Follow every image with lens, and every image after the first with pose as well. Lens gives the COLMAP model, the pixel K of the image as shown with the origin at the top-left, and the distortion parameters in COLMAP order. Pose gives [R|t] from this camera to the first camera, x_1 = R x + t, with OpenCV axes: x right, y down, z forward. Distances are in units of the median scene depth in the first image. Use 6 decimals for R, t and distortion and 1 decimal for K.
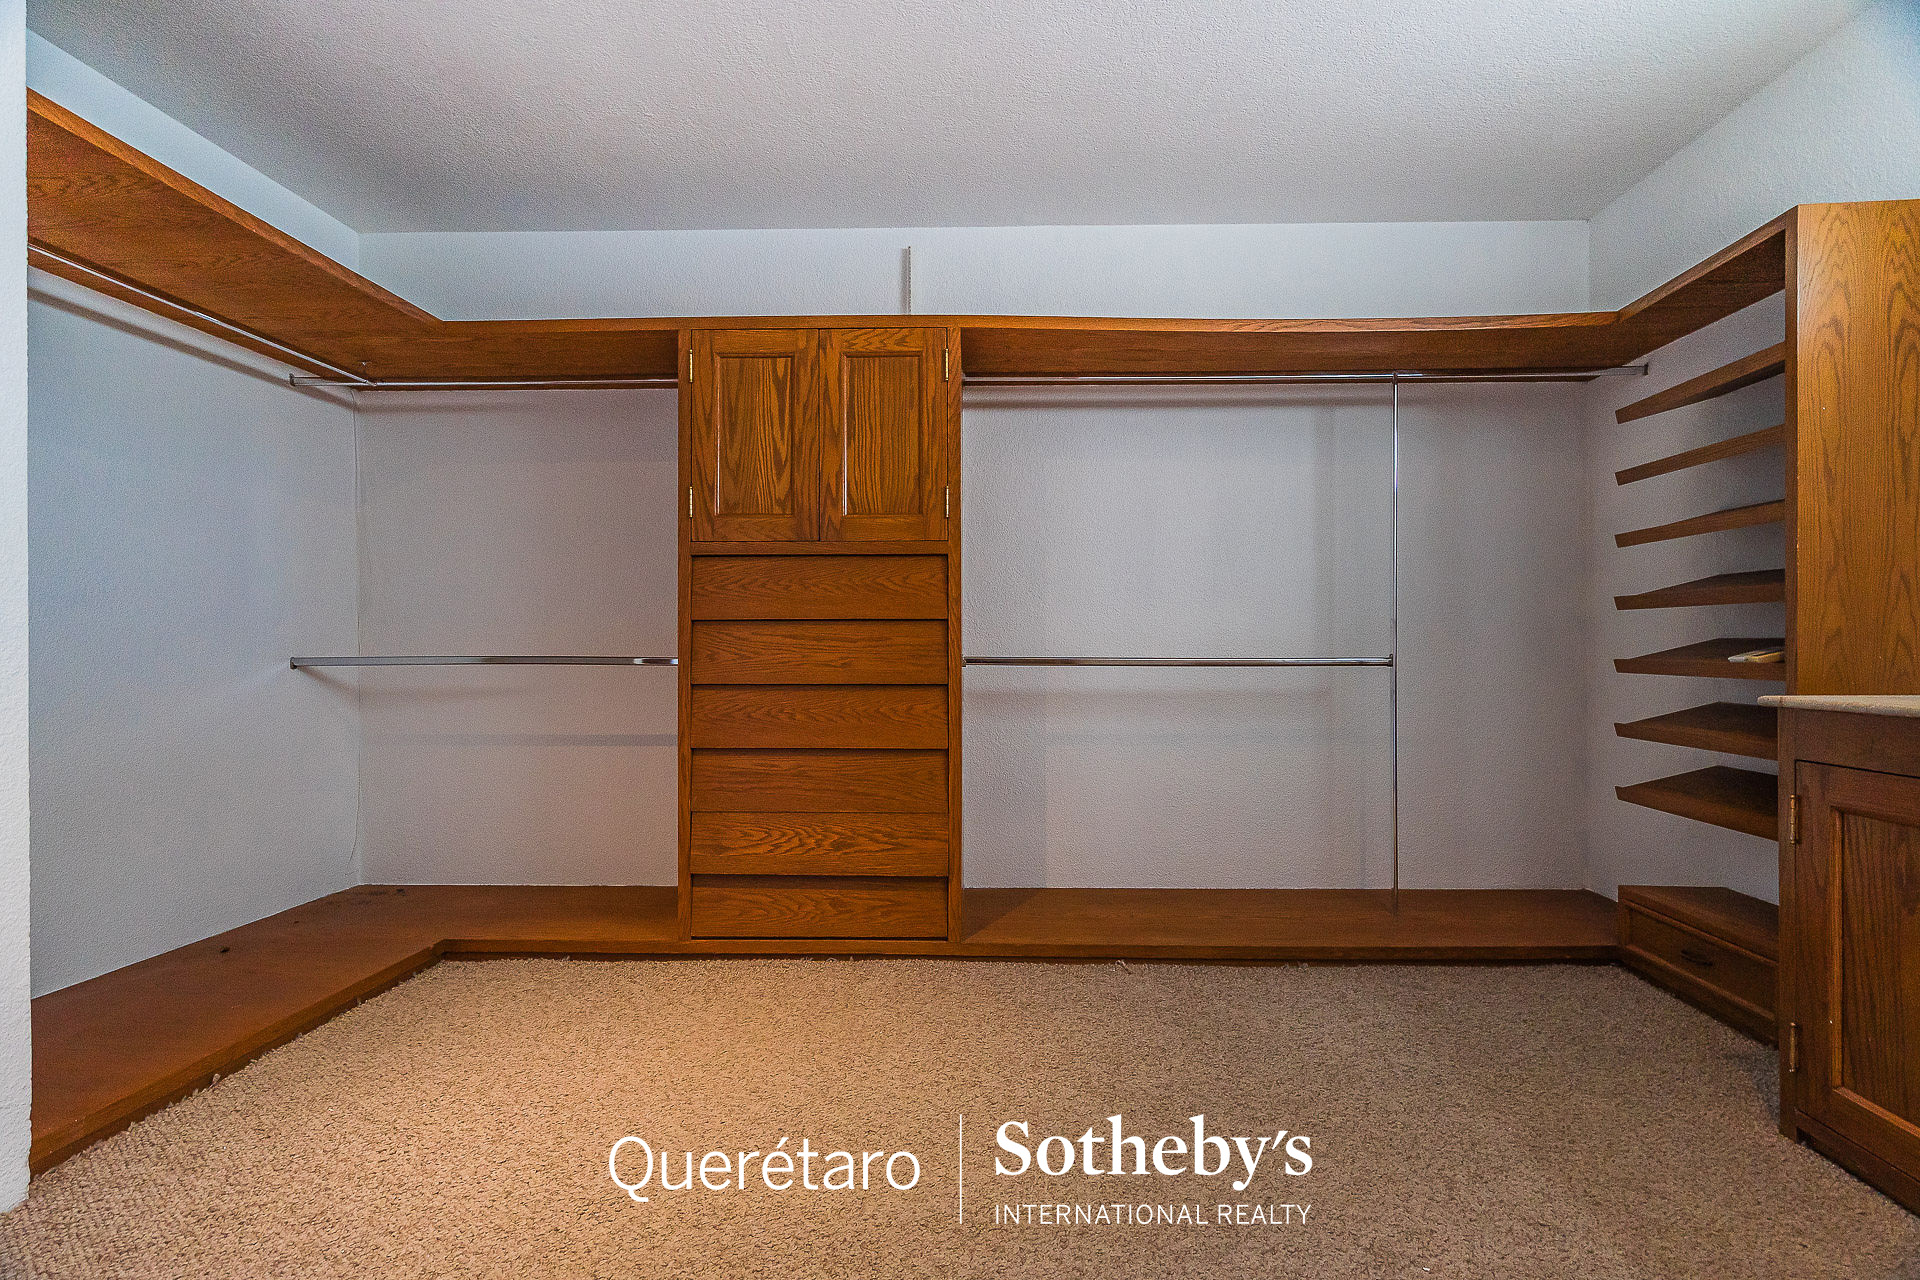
lens RADIAL K [[867.0, 0, 984.9], [0, 867.0, 647.5], [0, 0, 1]] dist [-0.002344, 0.000803]
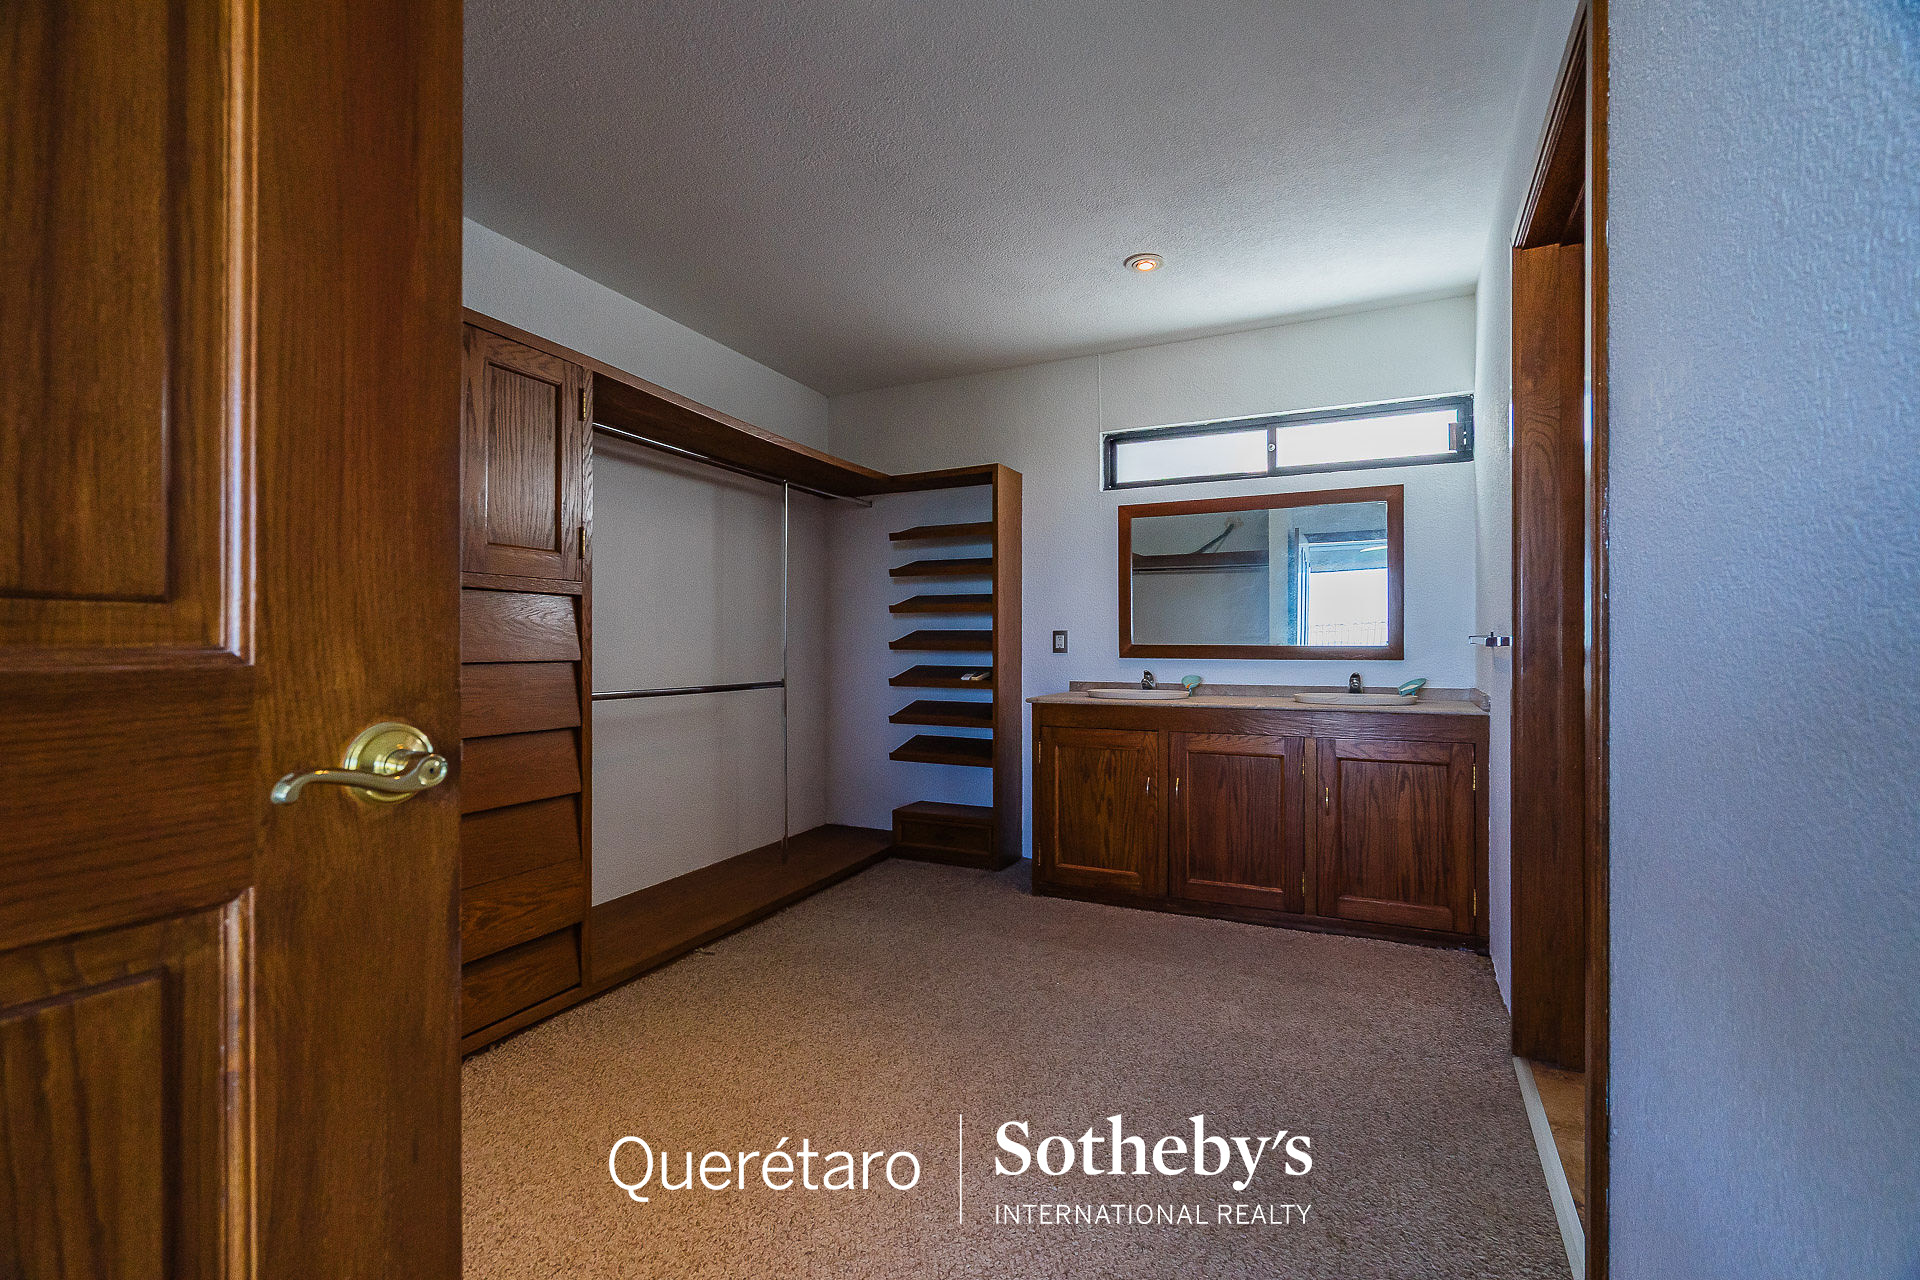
lens RADIAL K [[867.0, 0, 984.9], [0, 867.0, 647.5], [0, 0, 1]] dist [-0.002344, 0.000803]
pose [[0.352601, 0.000672, 0.935774, -0.807092], [-0.000417, 1.000000, -0.000561, -0.047705], [-0.935774, -0.000192, 0.352601, 0.219964]]
